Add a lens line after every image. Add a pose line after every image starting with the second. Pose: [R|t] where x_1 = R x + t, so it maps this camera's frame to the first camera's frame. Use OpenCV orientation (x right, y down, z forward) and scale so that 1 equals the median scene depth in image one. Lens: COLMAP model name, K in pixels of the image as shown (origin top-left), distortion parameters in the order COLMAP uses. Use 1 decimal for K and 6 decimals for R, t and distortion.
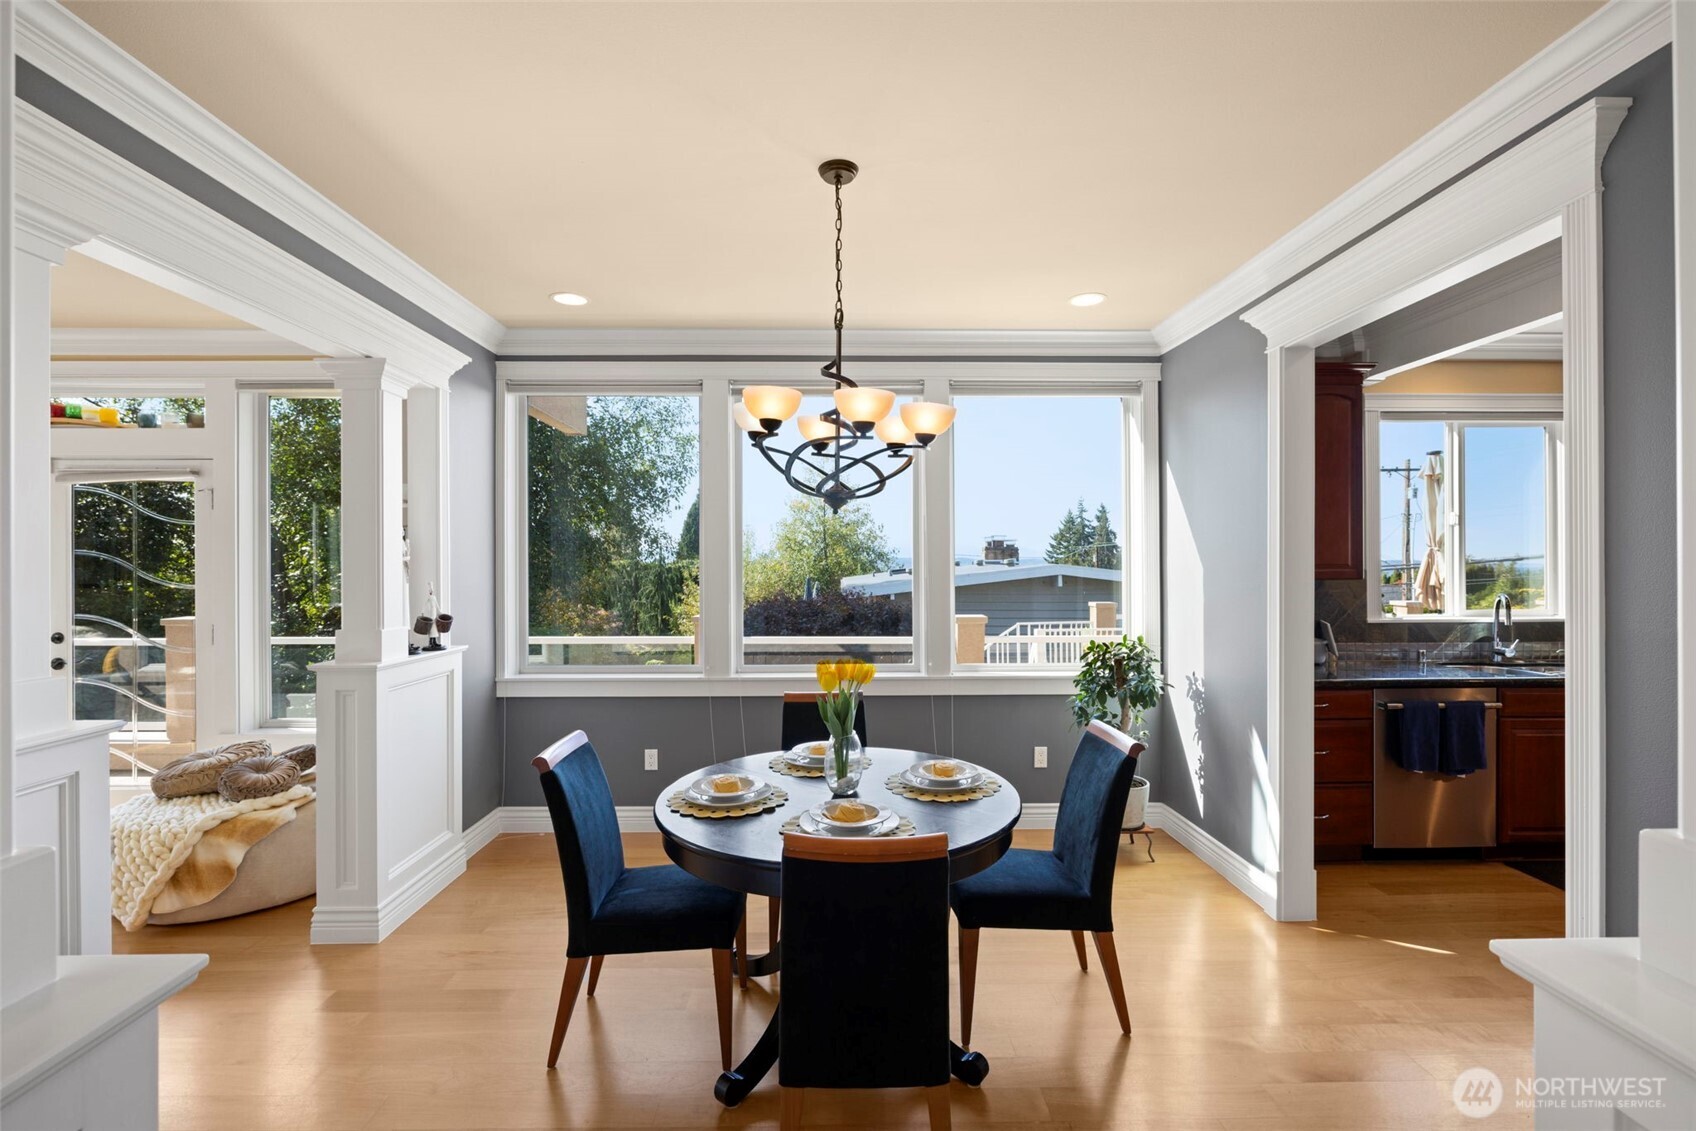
lens RADIAL K [[746.9, 0, 848.0], [0, 746.9, 565.5], [0, 0, 1]] dist [-0.000416, -0.000054]
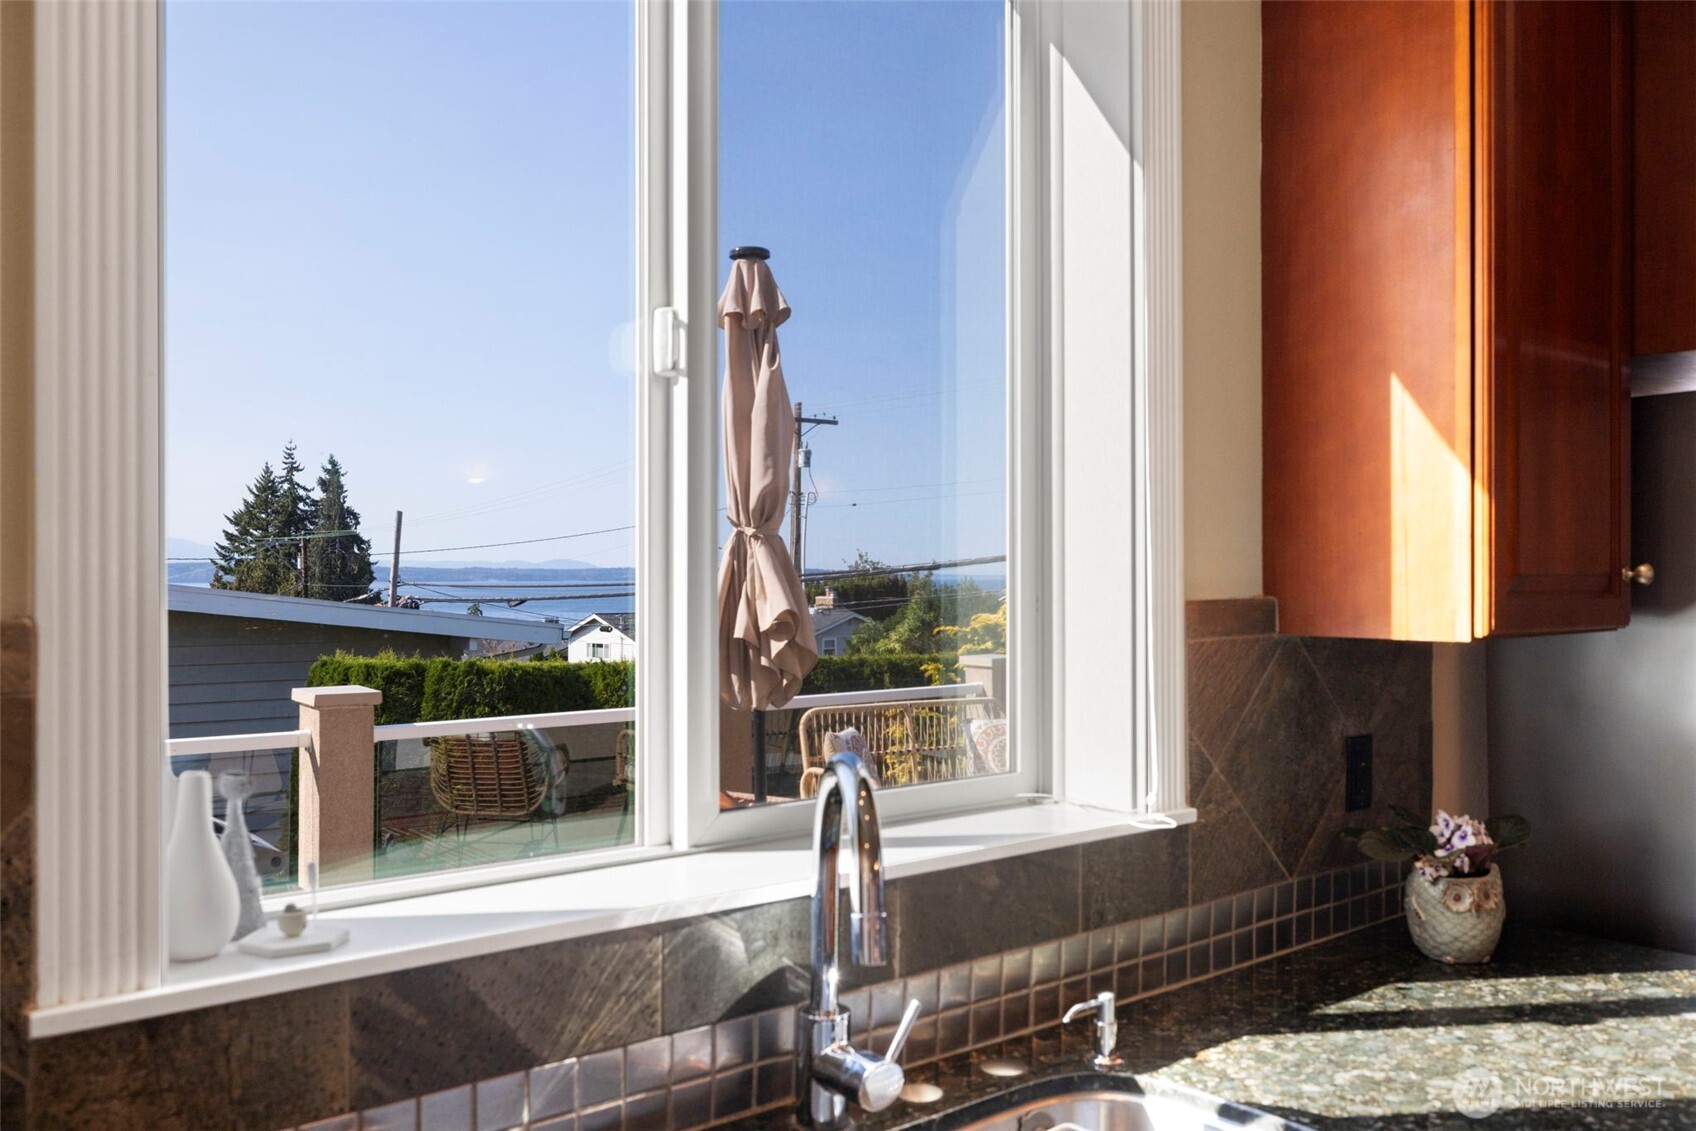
lens RADIAL K [[714.4, 0, 843.9], [0, 714.4, 569.9], [0, 0, 1]] dist [0.000587, -0.000008]
pose [[0.823723, 0.005894, 0.566962, 0.450872], [-0.002281, 0.999972, -0.007081, -0.001618], [-0.566988, 0.004540, 0.823714, 0.499498]]
